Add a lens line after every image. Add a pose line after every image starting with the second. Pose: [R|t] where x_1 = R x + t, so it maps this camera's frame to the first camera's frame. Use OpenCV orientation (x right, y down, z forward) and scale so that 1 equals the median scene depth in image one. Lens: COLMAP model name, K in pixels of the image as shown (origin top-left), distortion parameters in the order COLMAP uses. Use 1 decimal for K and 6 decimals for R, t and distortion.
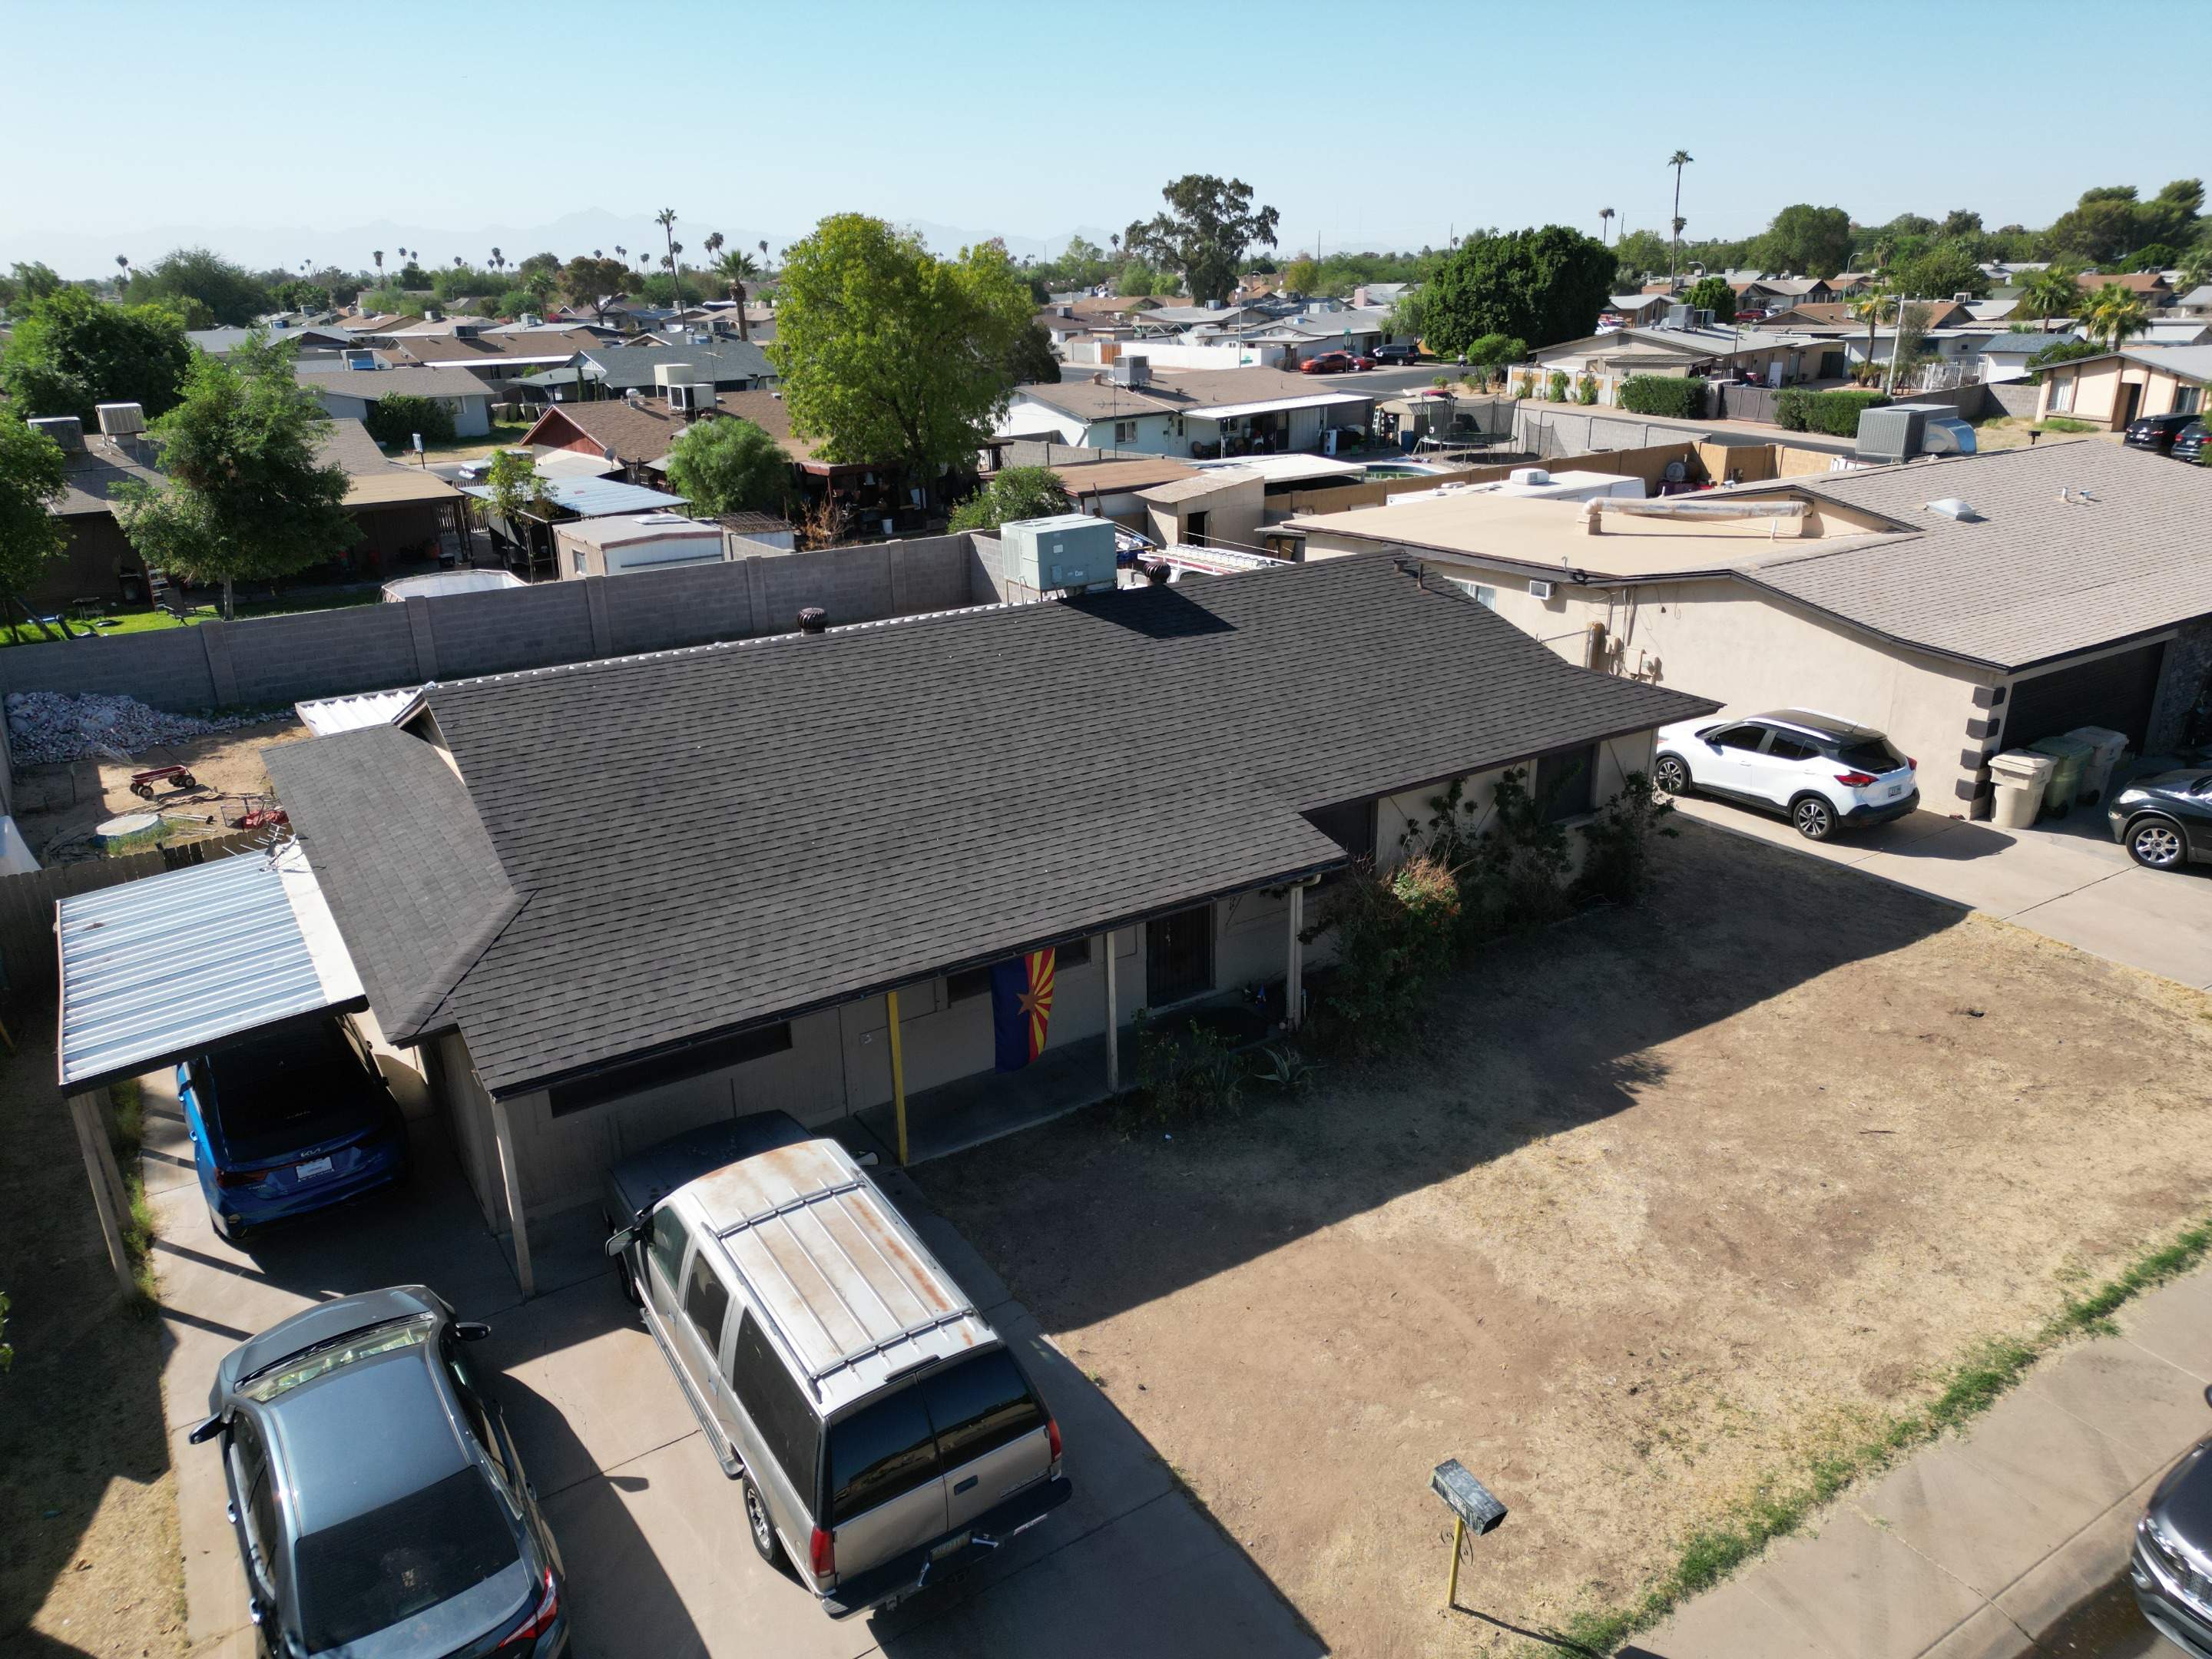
lens RADIAL K [[1532.5, 0, 1102.6], [0, 1532.5, 829.4], [0, 0, 1]] dist [0.079242, -0.073592]
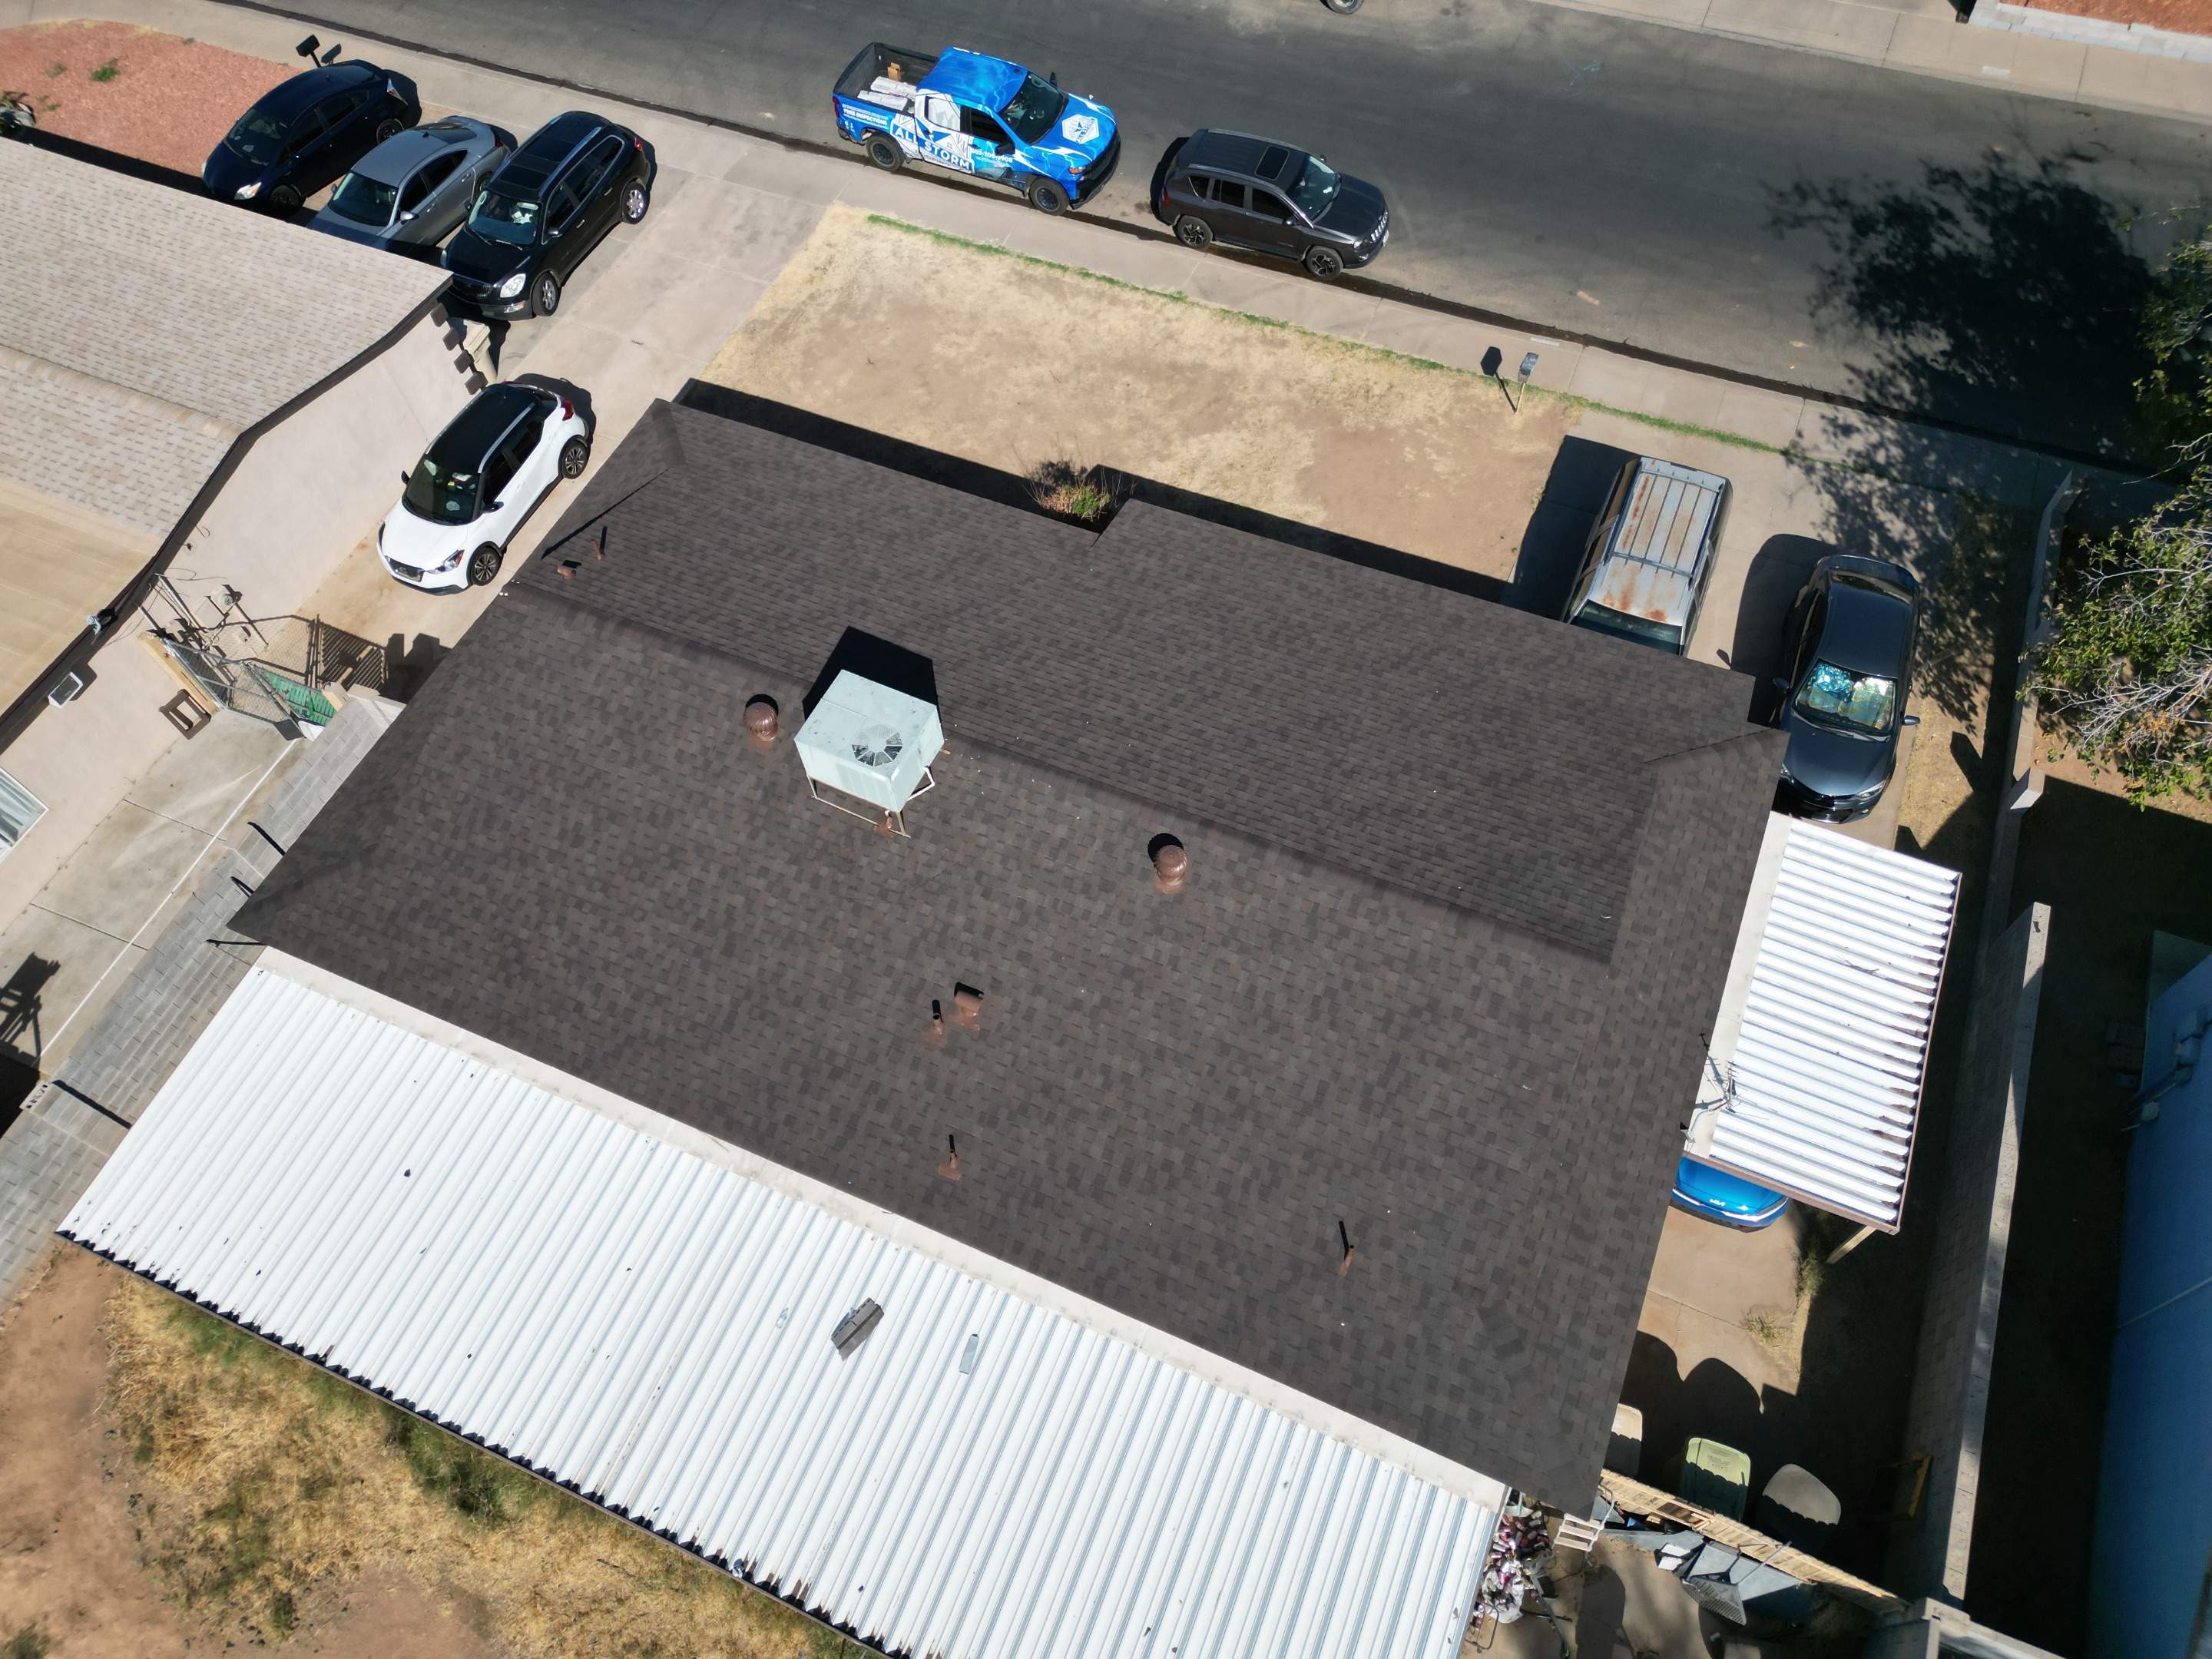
lens RADIAL K [[1532.5, 0, 1102.6], [0, 1532.5, 829.4], [0, 0, 1]] dist [0.079242, -0.073592]
pose [[-0.555323, -0.687437, 0.468023, -0.433100], [0.339492, 0.326359, 0.882176, -0.718263], [-0.759185, 0.648783, 0.052144, 0.746990]]
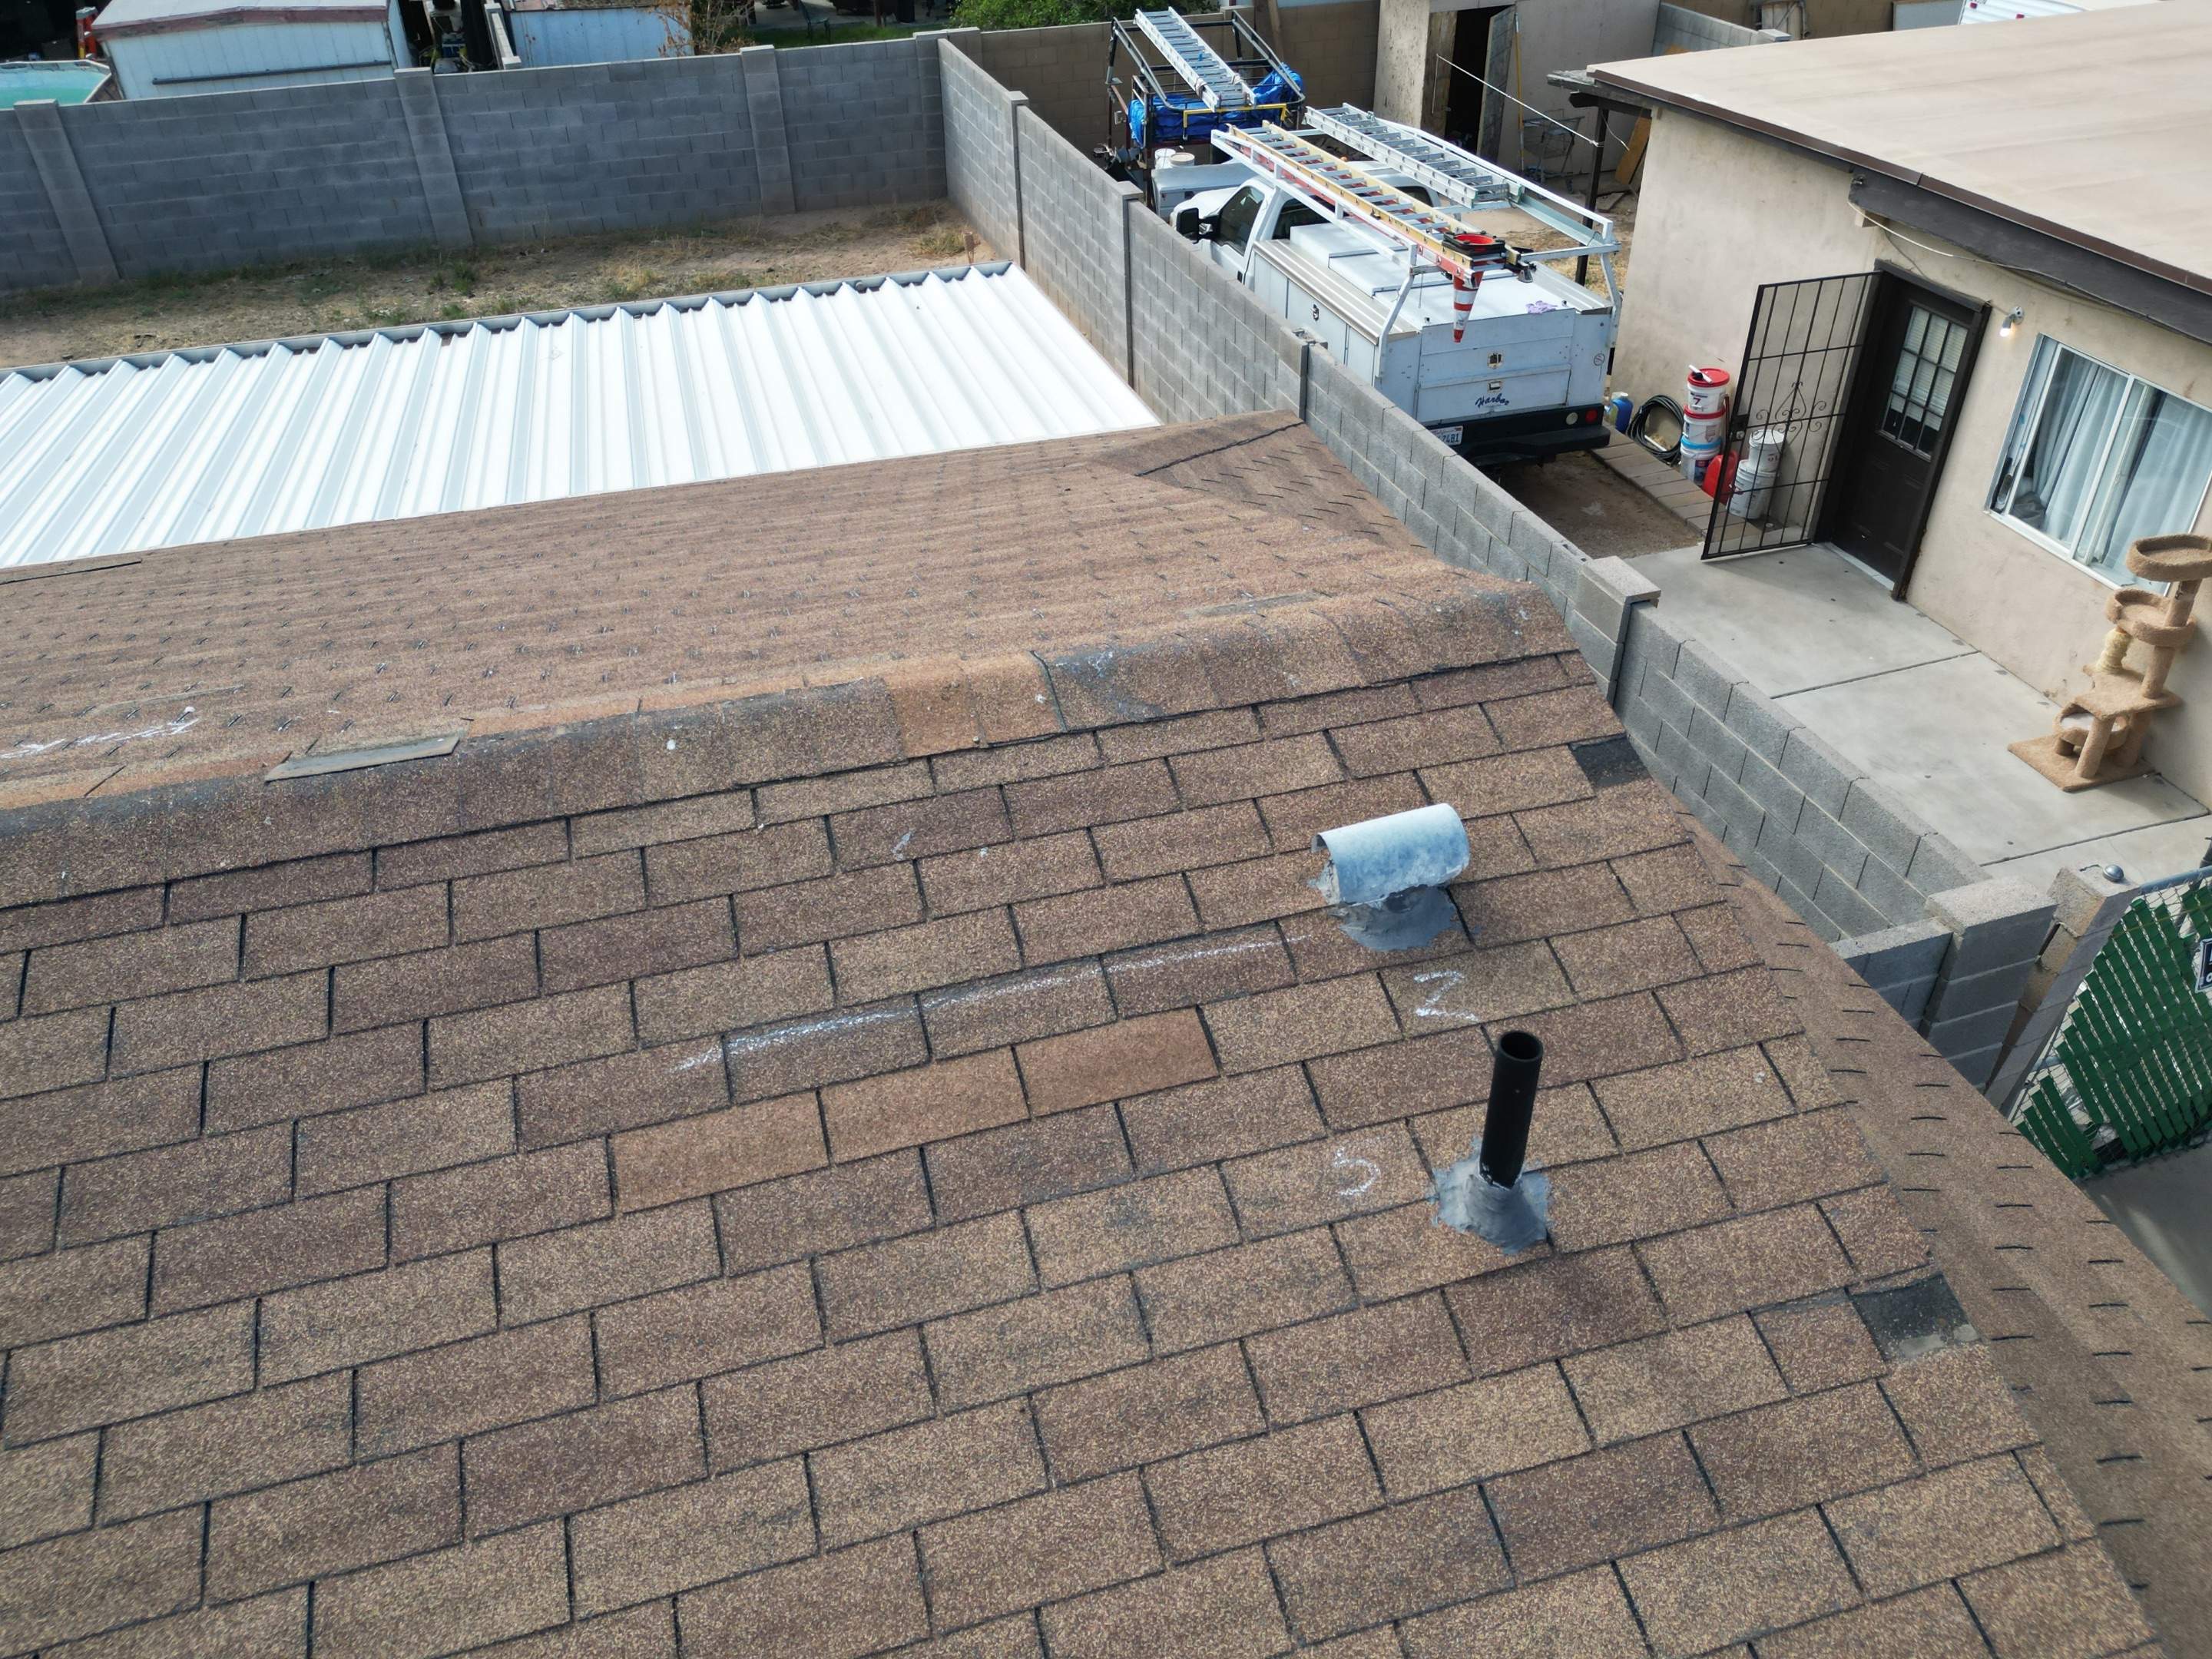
lens RADIAL K [[1626.6, 0, 1100.8], [0, 1626.6, 839.2], [0, 0, 1]] dist [0.094251, -0.096155]
pose [[0.955376, 0.170618, -0.241134, 0.185592], [-0.096509, 0.951813, 0.291097, -0.185849], [0.279181, -0.254836, 0.925806, 0.812213]]
